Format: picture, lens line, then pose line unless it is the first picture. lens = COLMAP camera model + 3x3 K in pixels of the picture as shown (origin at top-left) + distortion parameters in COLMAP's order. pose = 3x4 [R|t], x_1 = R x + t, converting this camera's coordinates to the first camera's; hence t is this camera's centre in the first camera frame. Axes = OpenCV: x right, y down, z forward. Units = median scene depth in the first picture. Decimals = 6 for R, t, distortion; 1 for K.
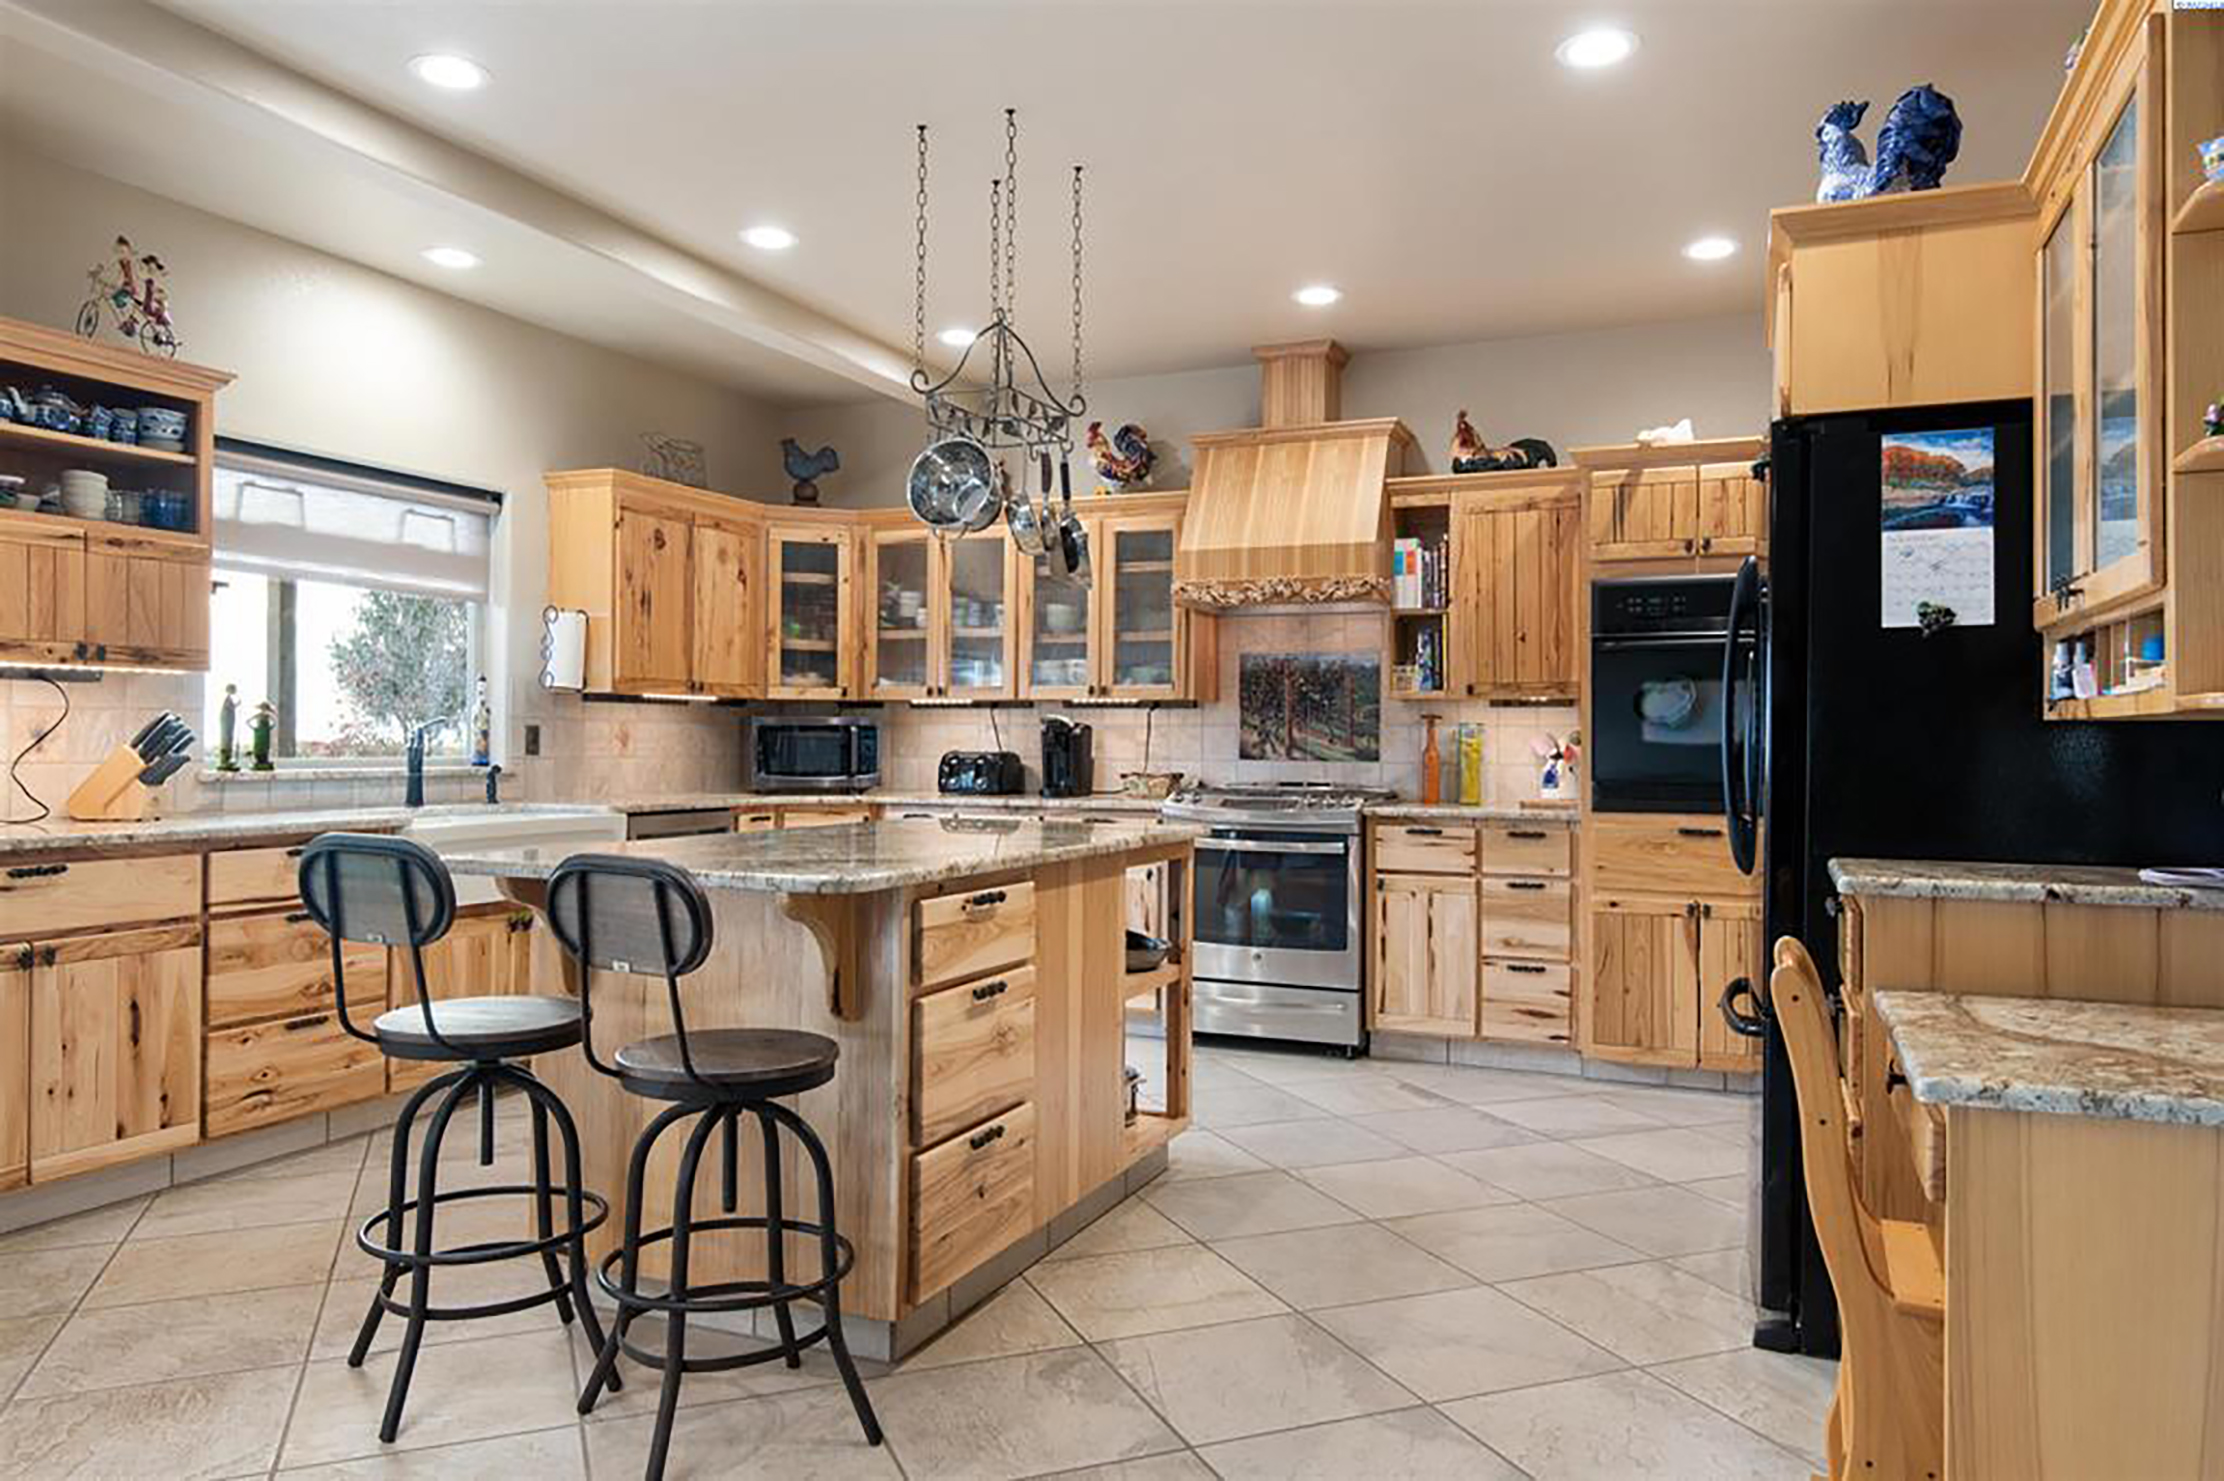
lens RADIAL K [[1498.1, 0, 1100.5], [0, 1498.1, 728.3], [0, 0, 1]] dist [0.008606, 0.001843]
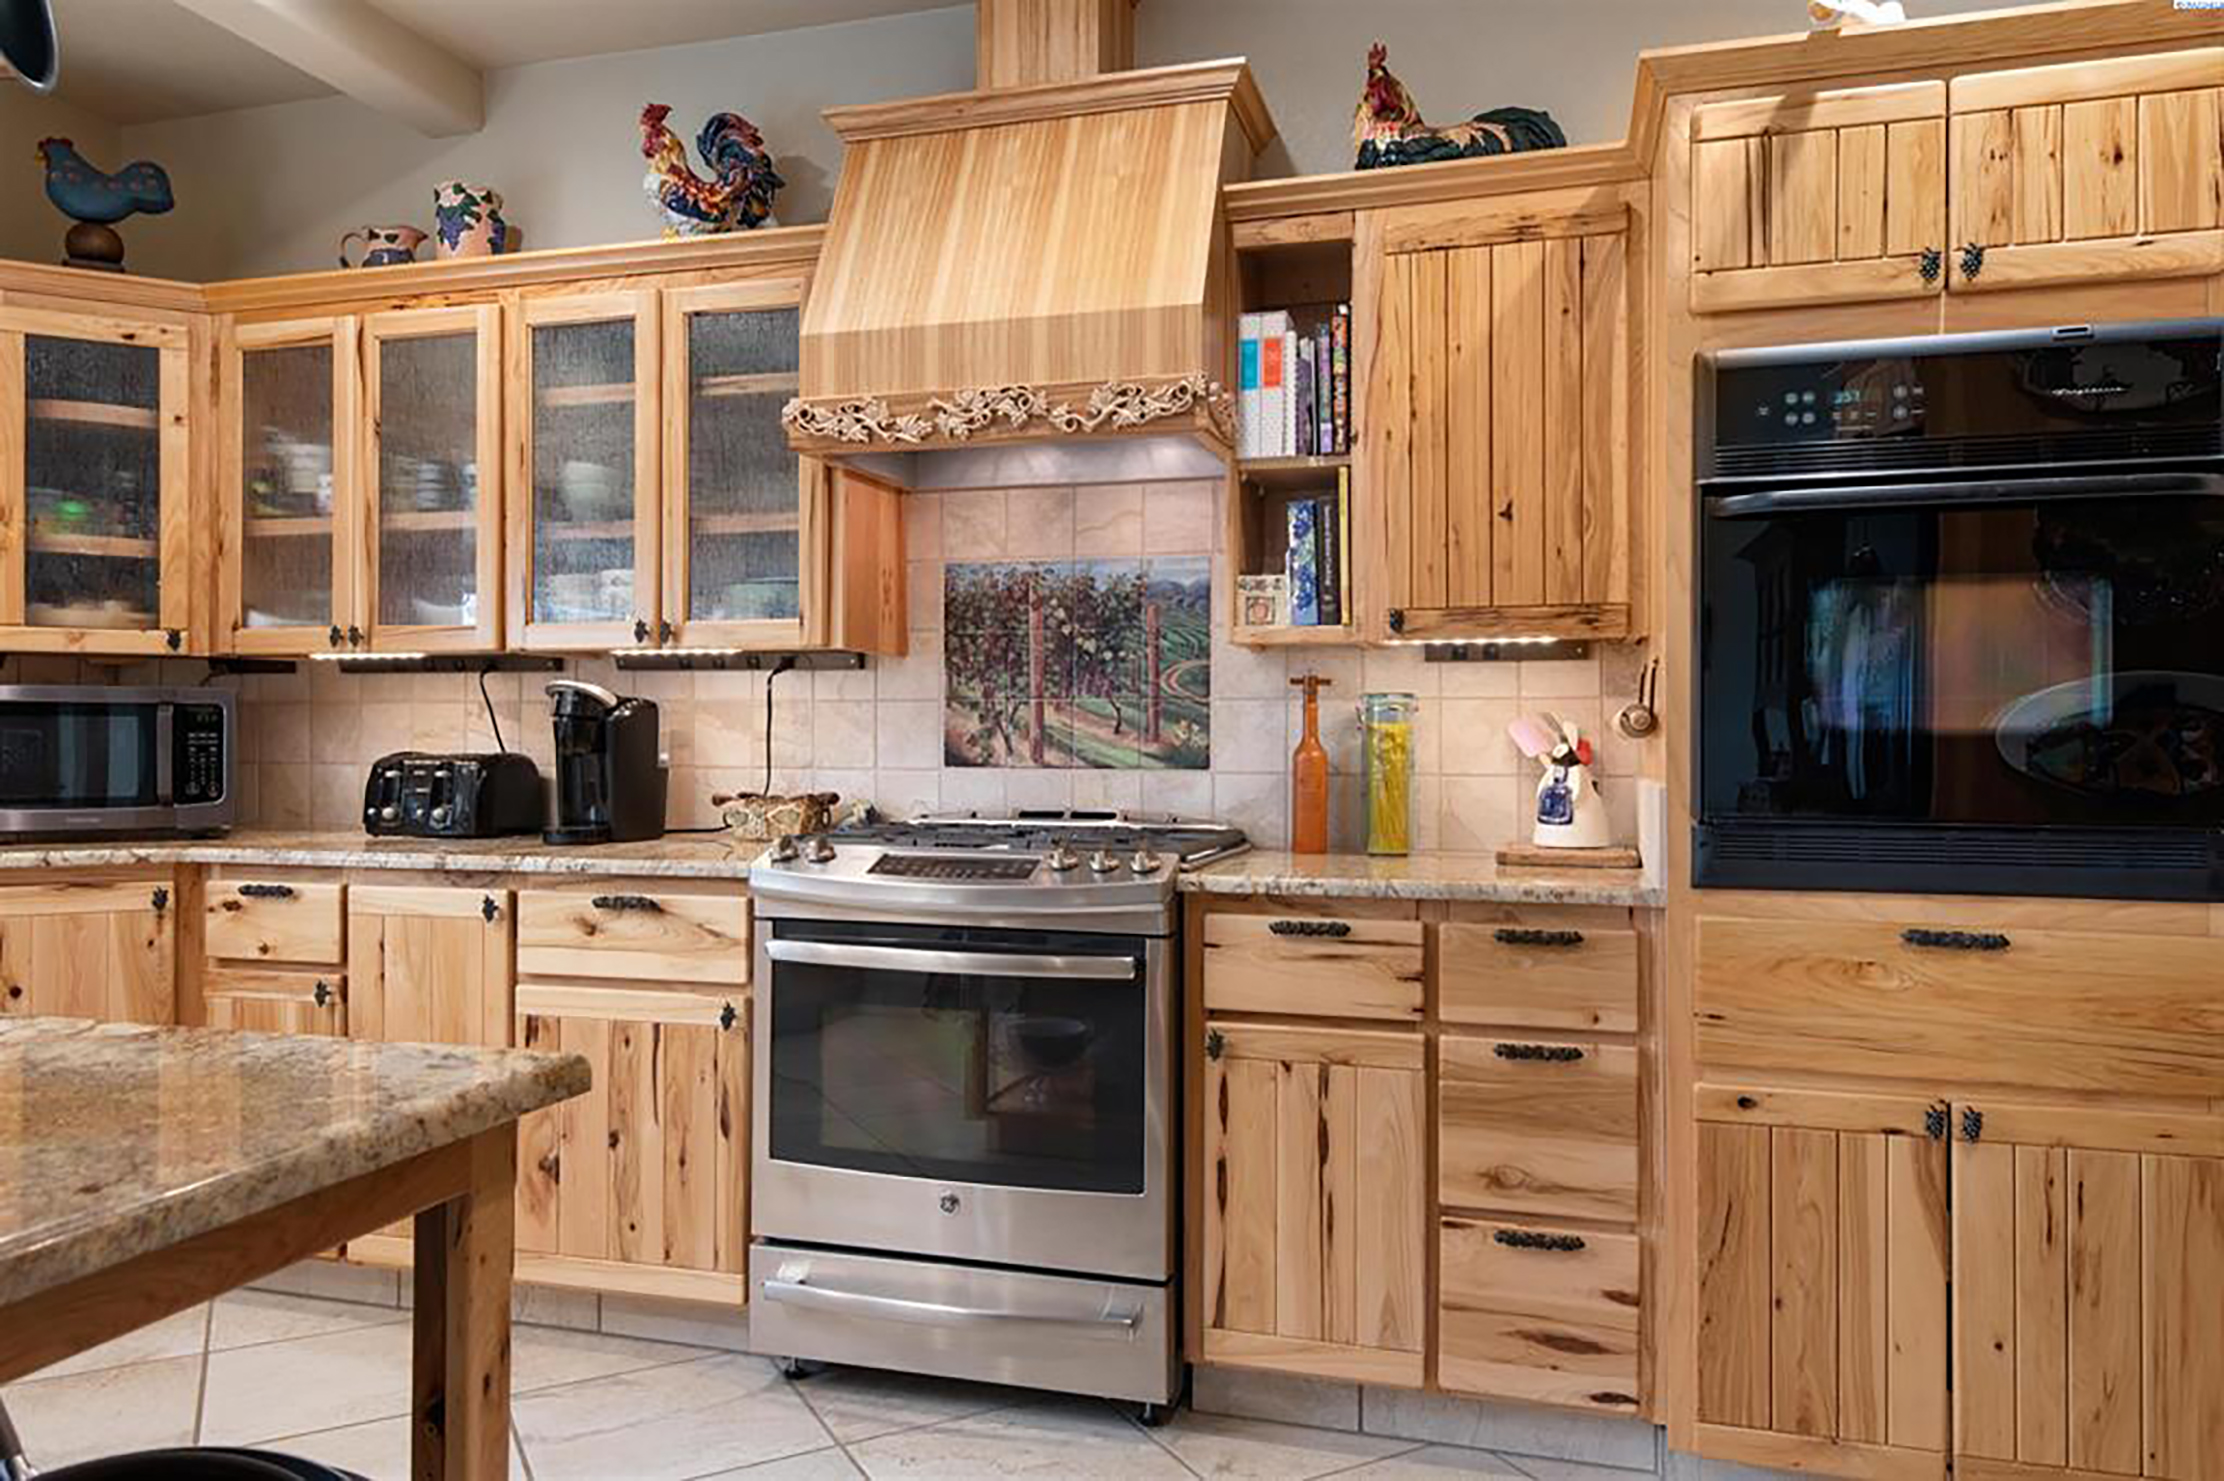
lens RADIAL K [[1498.1, 0, 1116.0], [0, 1498.1, 736.7], [0, 0, 1]] dist [0.008606, 0.001843]
pose [[0.991809, -0.004024, 0.127667, 0.093887], [0.002815, 0.999949, 0.009650, 0.006003], [-0.127699, -0.009211, 0.991770, 0.522987]]
